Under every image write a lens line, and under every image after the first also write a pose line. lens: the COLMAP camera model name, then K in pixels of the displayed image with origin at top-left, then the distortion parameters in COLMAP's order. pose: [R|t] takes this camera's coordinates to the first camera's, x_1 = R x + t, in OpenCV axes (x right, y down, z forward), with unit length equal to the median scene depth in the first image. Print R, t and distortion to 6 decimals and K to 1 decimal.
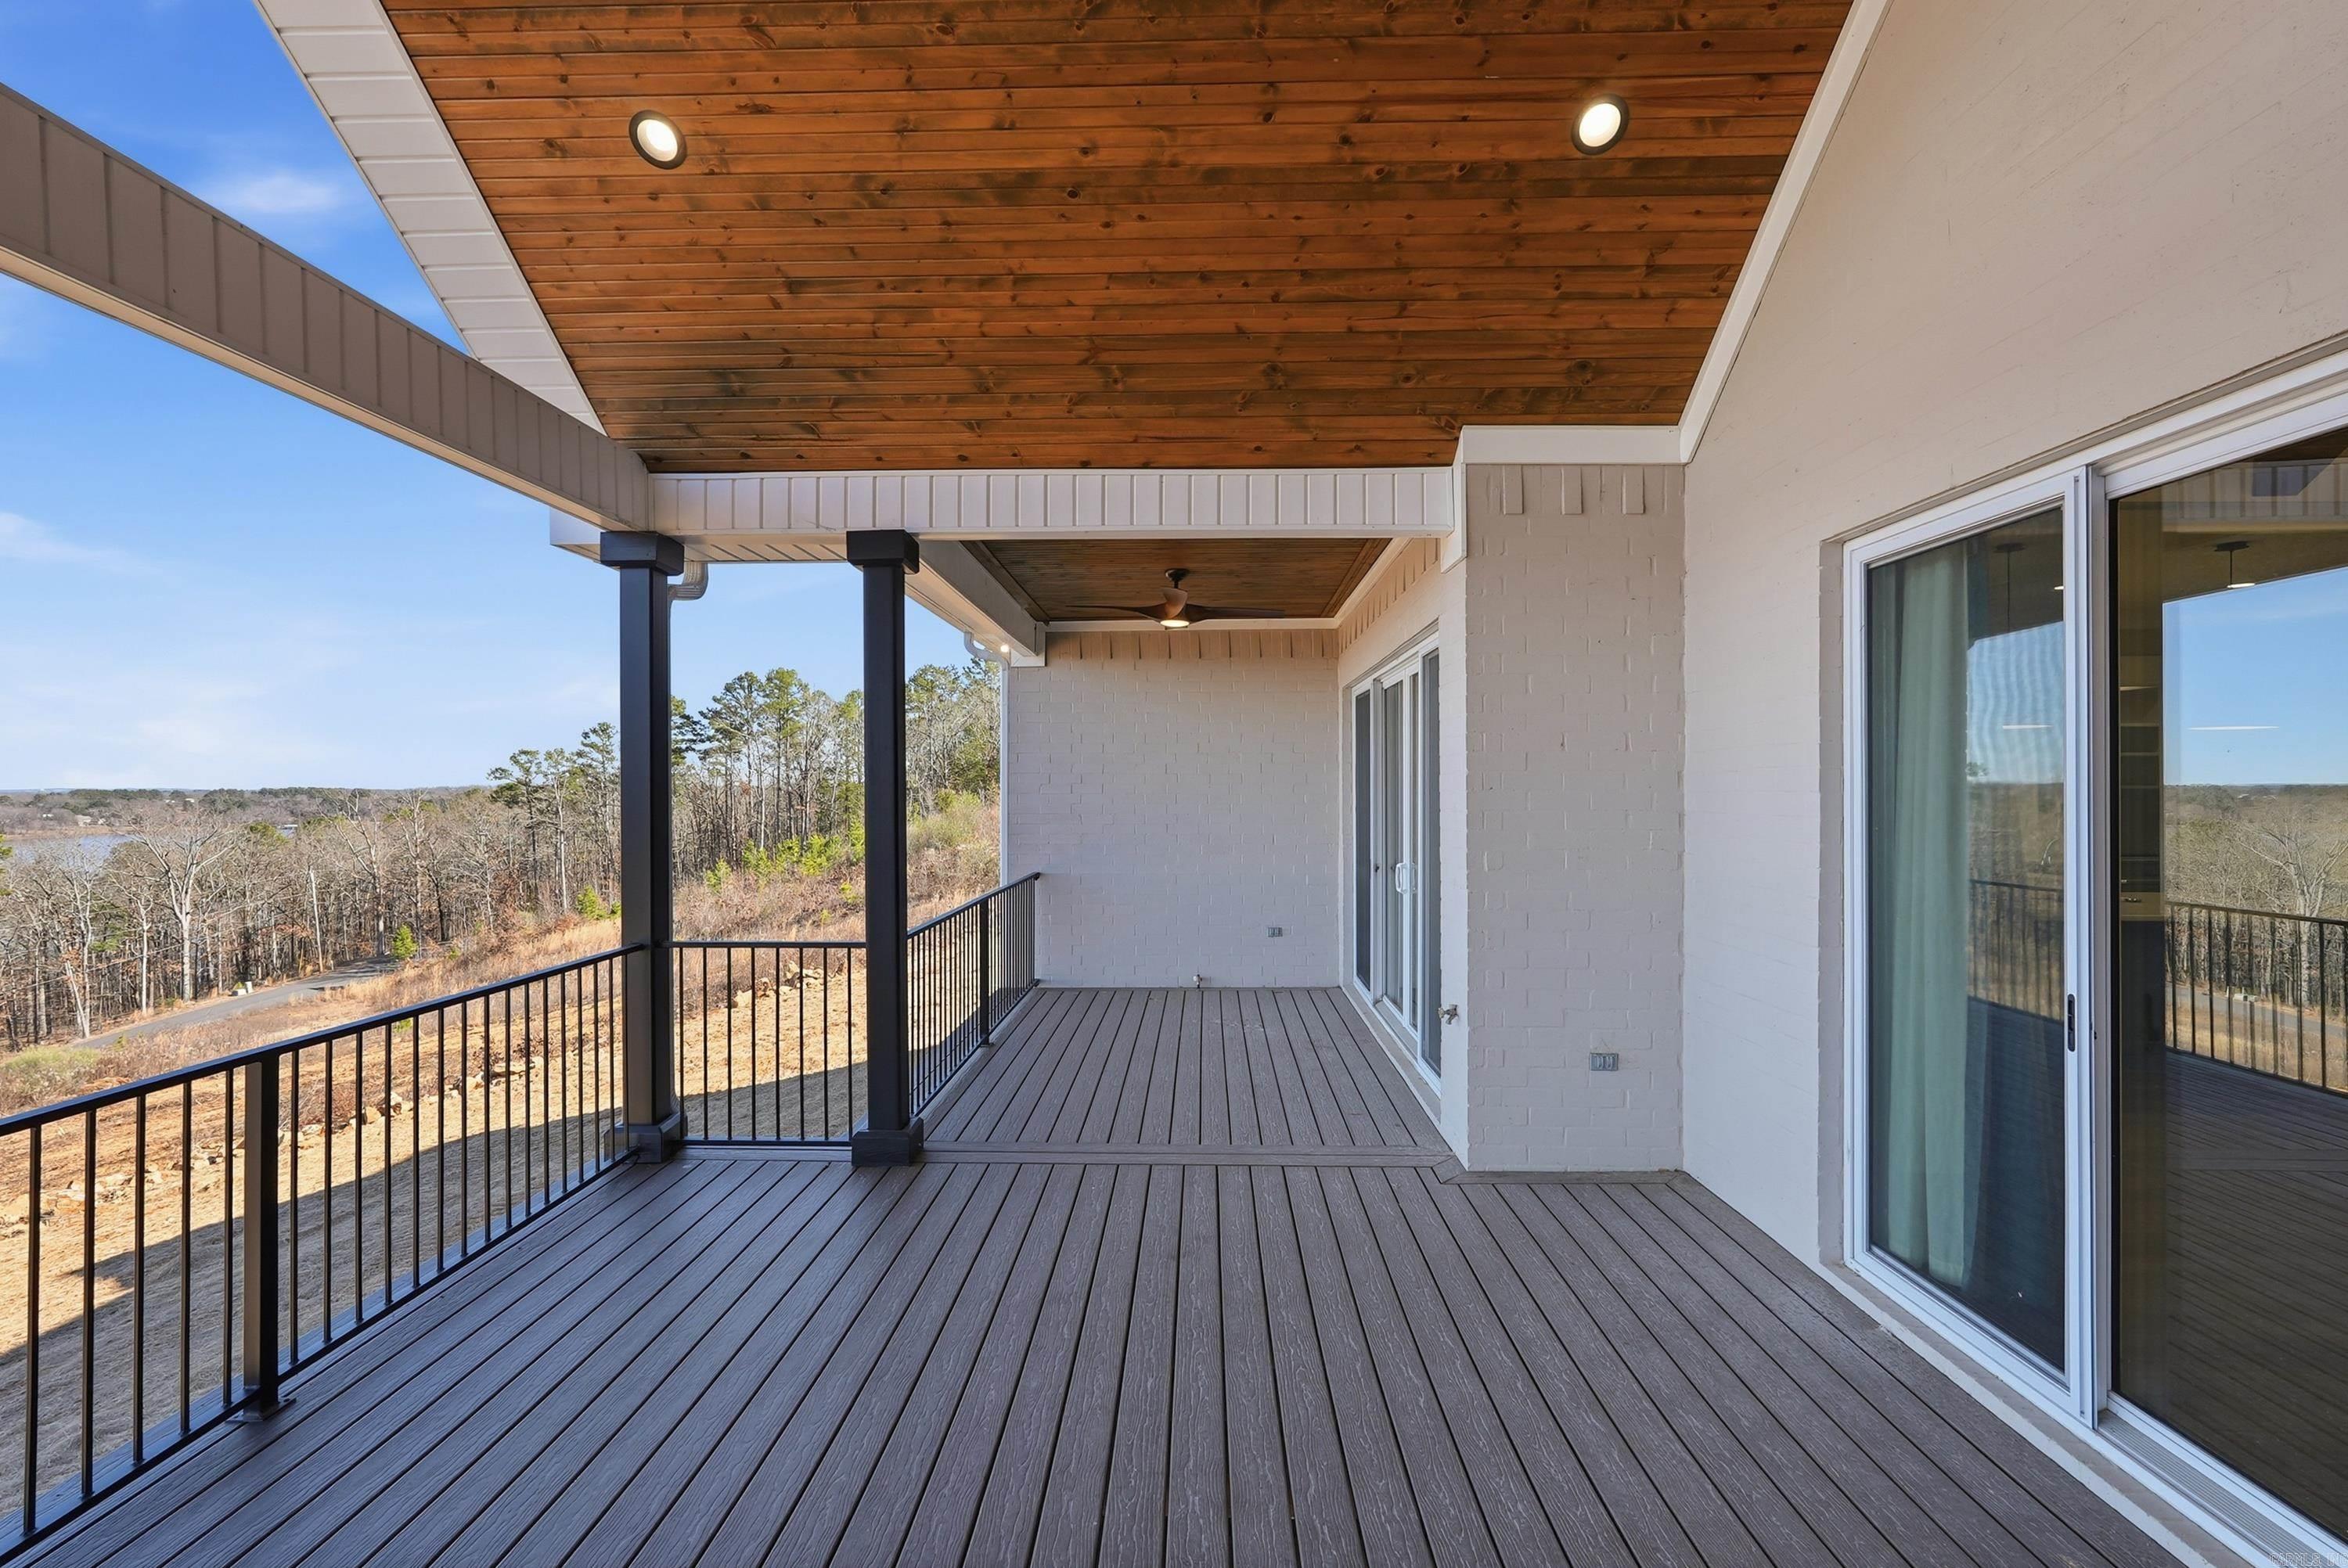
lens RADIAL K [[1041.2, 0, 1174.0], [0, 1041.2, 784.0], [0, 0, 1]] dist [-0.013310, 0.009196]
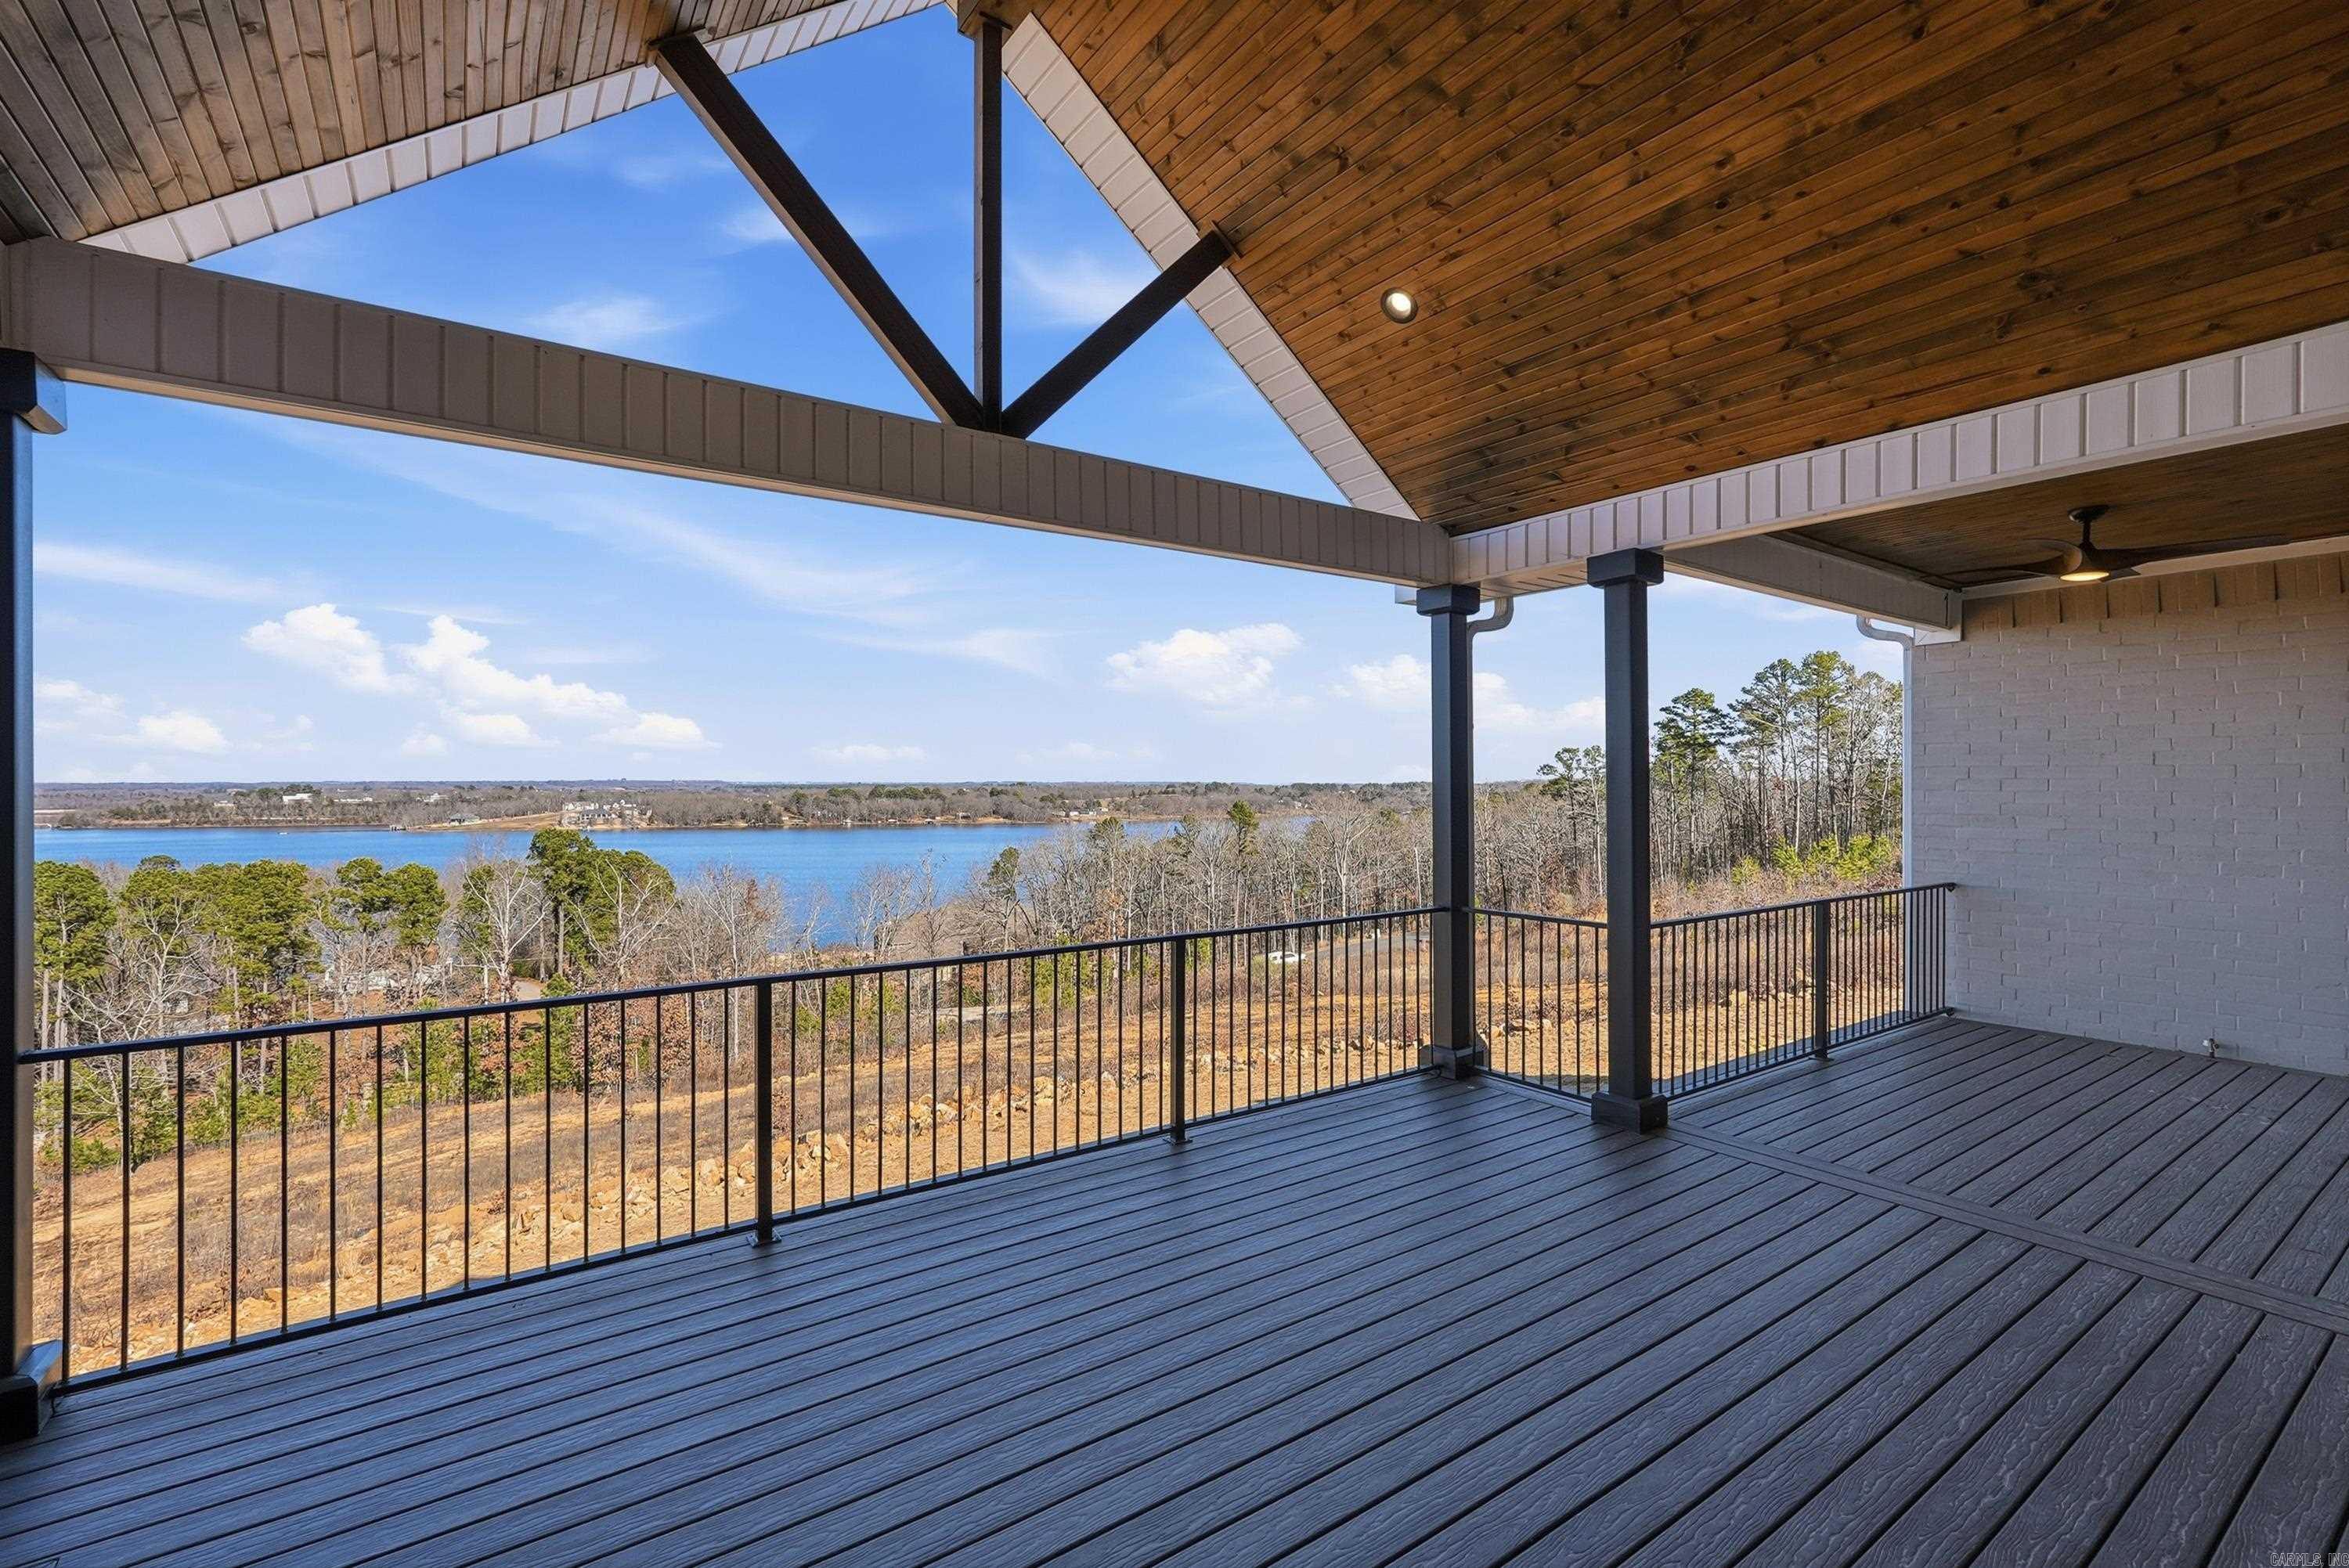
lens RADIAL K [[1041.7, 0, 1174.5], [0, 1041.7, 784.0], [0, 0, 1]] dist [-0.013310, 0.009196]
pose [[0.598465, 0.000626, -0.801148, 0.323283], [0.003738, 0.999987, 0.003575, -0.003352], [0.801140, -0.005134, 0.598455, -0.036412]]
